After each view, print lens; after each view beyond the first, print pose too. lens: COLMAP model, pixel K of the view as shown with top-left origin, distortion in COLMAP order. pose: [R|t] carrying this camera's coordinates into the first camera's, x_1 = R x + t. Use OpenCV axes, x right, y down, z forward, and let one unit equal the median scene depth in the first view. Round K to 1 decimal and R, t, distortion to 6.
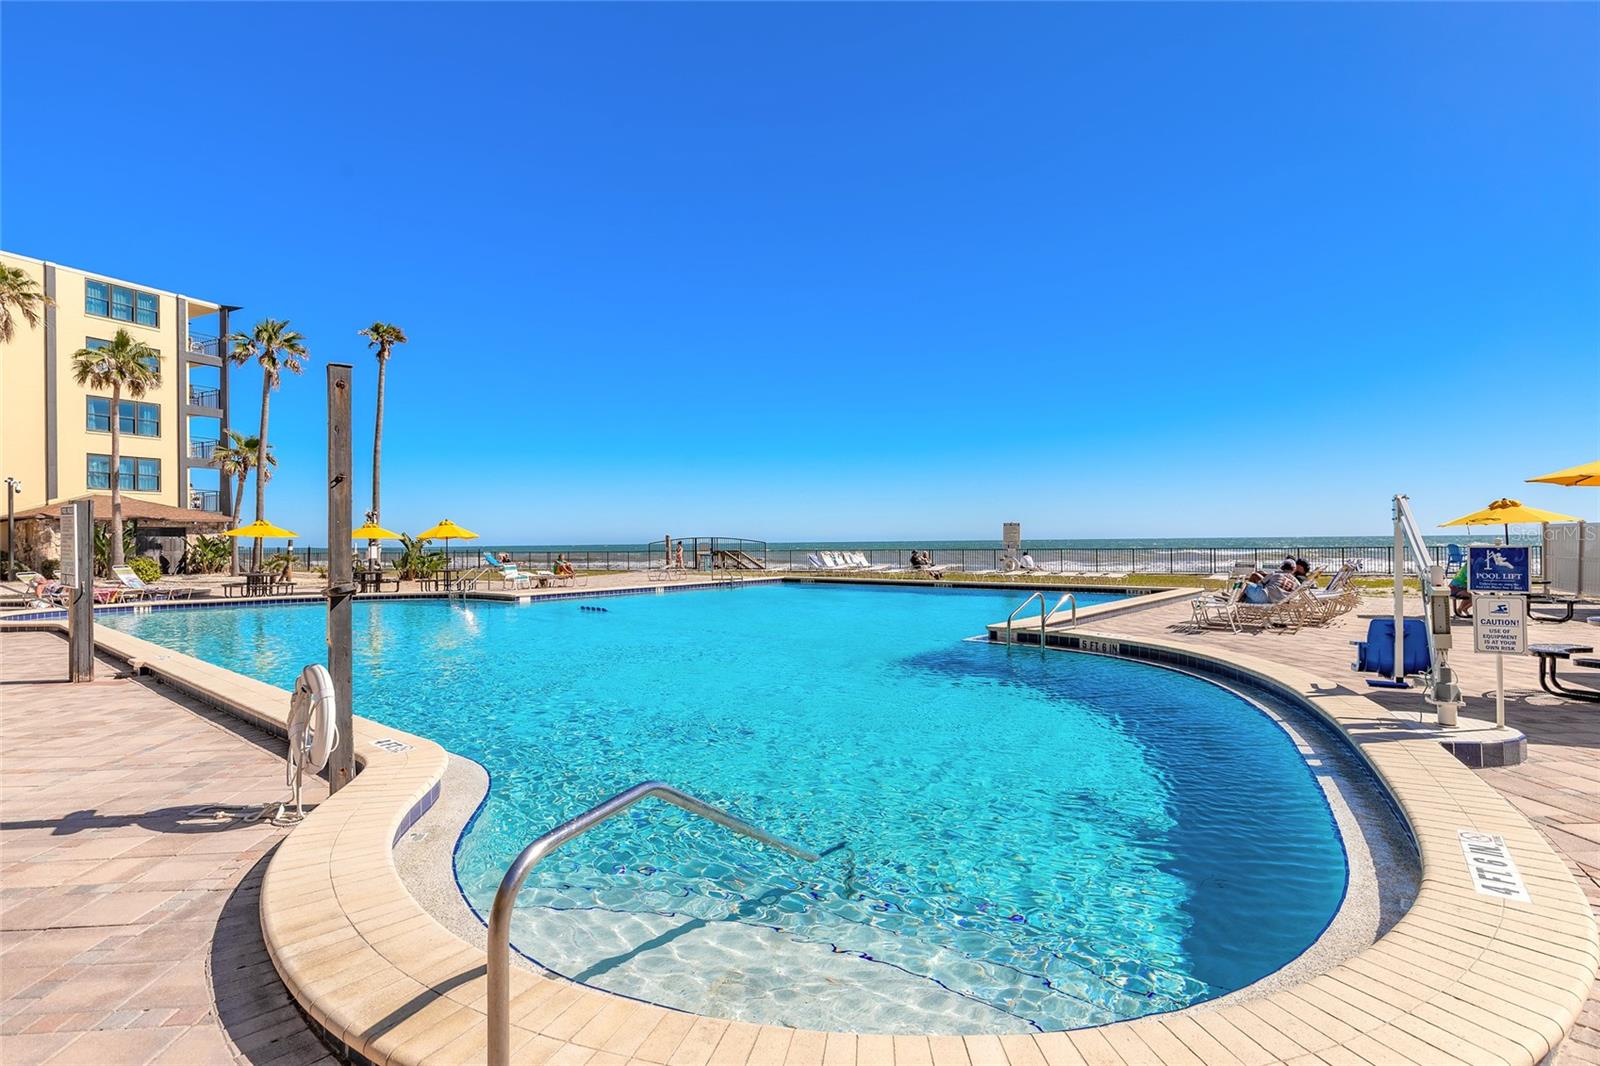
lens RADIAL K [[759.4, 0, 789.3], [0, 759.4, 541.4], [0, 0, 1]] dist [-0.004596, 0.000800]
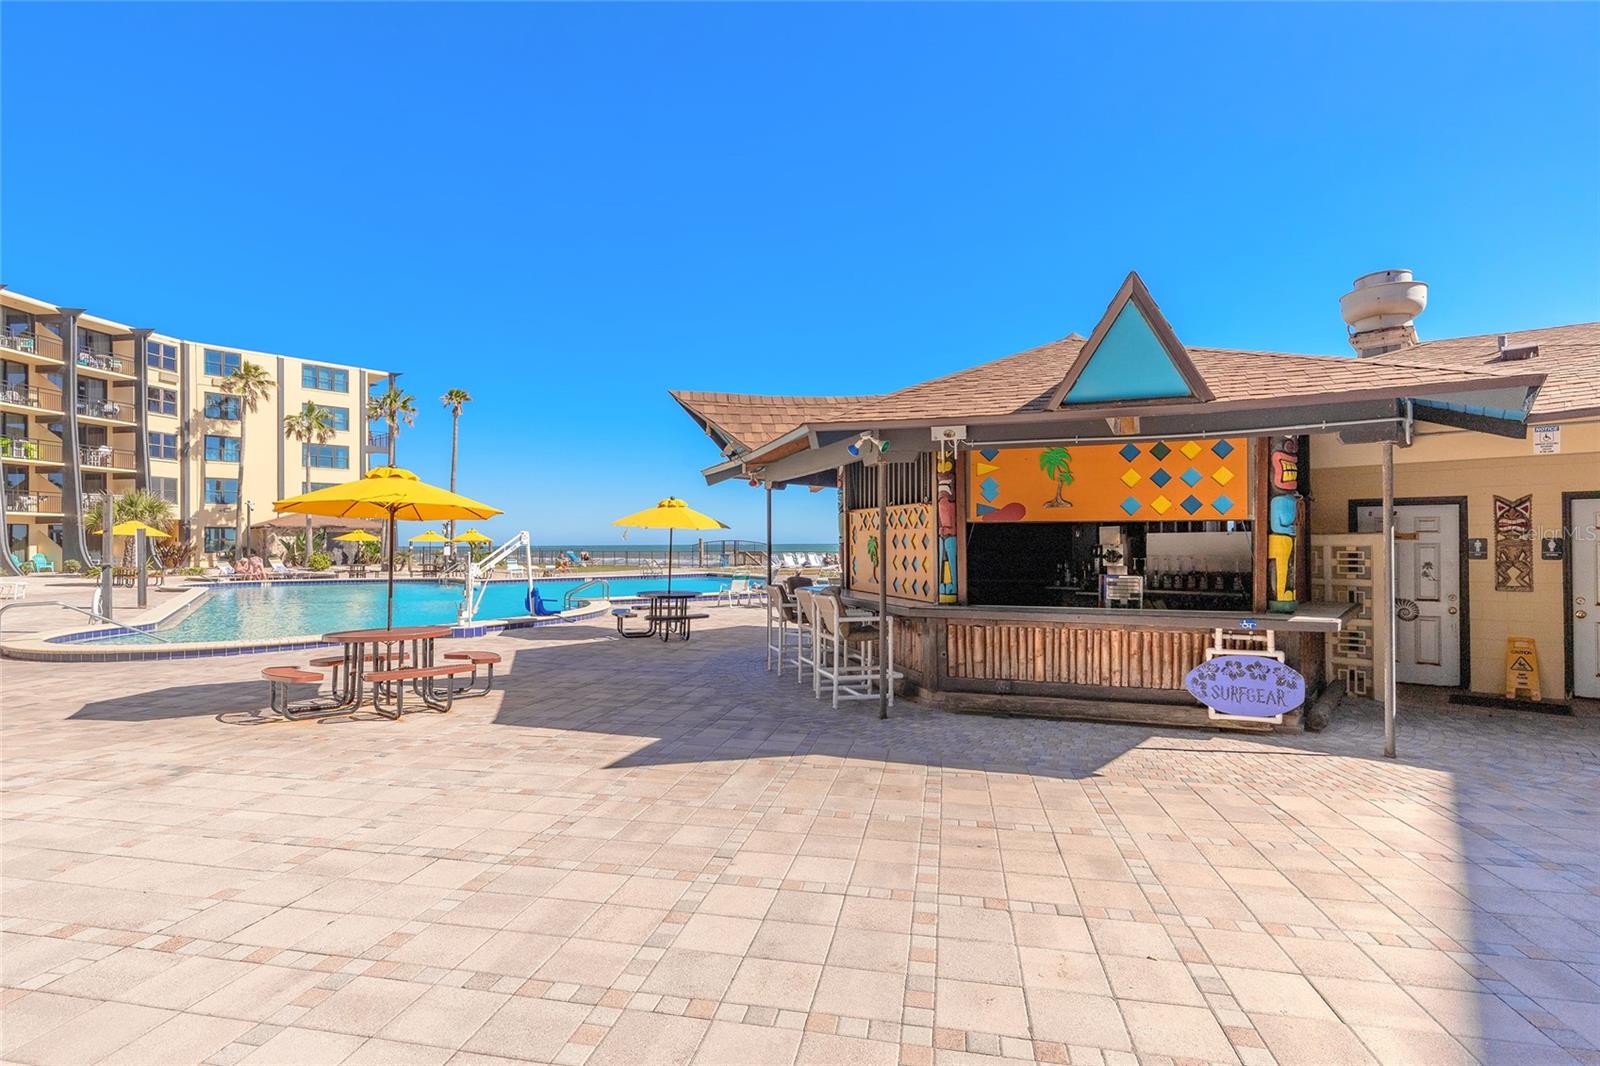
lens RADIAL K [[759.4, 0, 776.8], [0, 759.4, 534.9], [0, 0, 1]] dist [-0.004596, 0.000800]
pose [[0.960669, -0.000149, -0.277697, 0.365110], [-0.002047, 0.999969, -0.007620, -0.004994], [0.277690, 0.007889, 0.960638, -0.157781]]
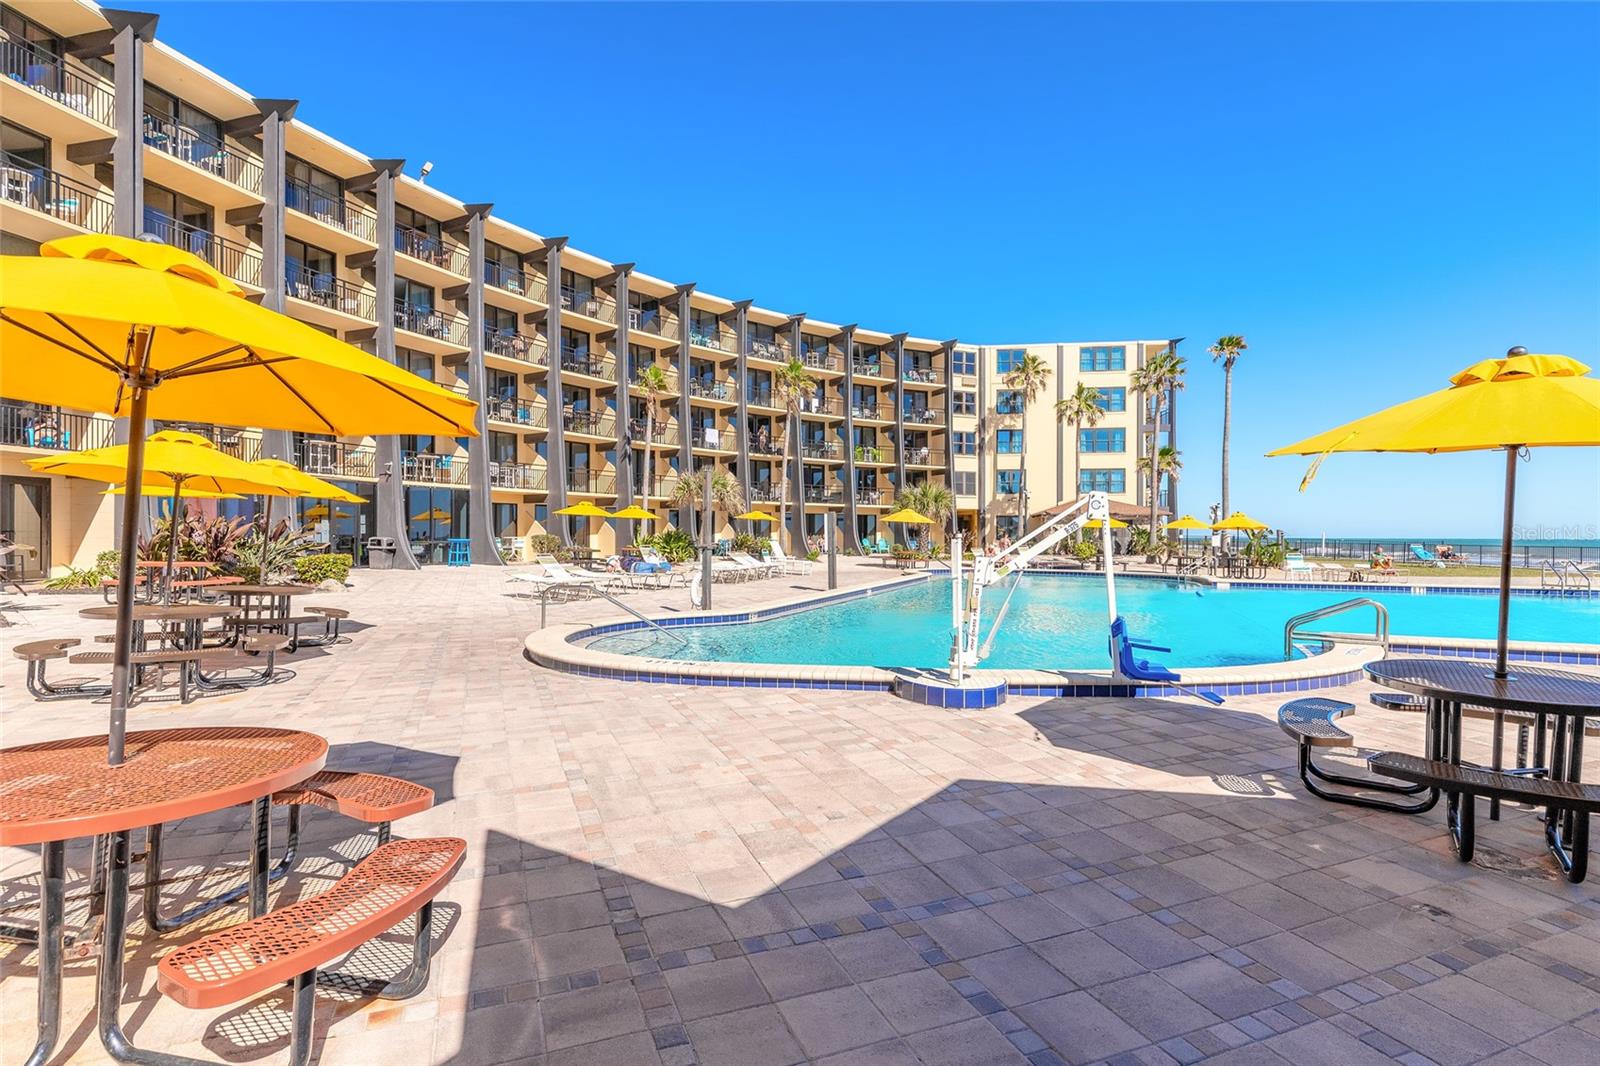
lens RADIAL K [[759.4, 0, 807.0], [0, 759.4, 540.7], [0, 0, 1]] dist [-0.004596, 0.000800]
pose [[0.312247, 0.017043, -0.949848, 0.282364], [-0.005921, 0.999855, 0.015994, -0.000493], [0.949983, 0.000629, 0.312302, 0.056633]]
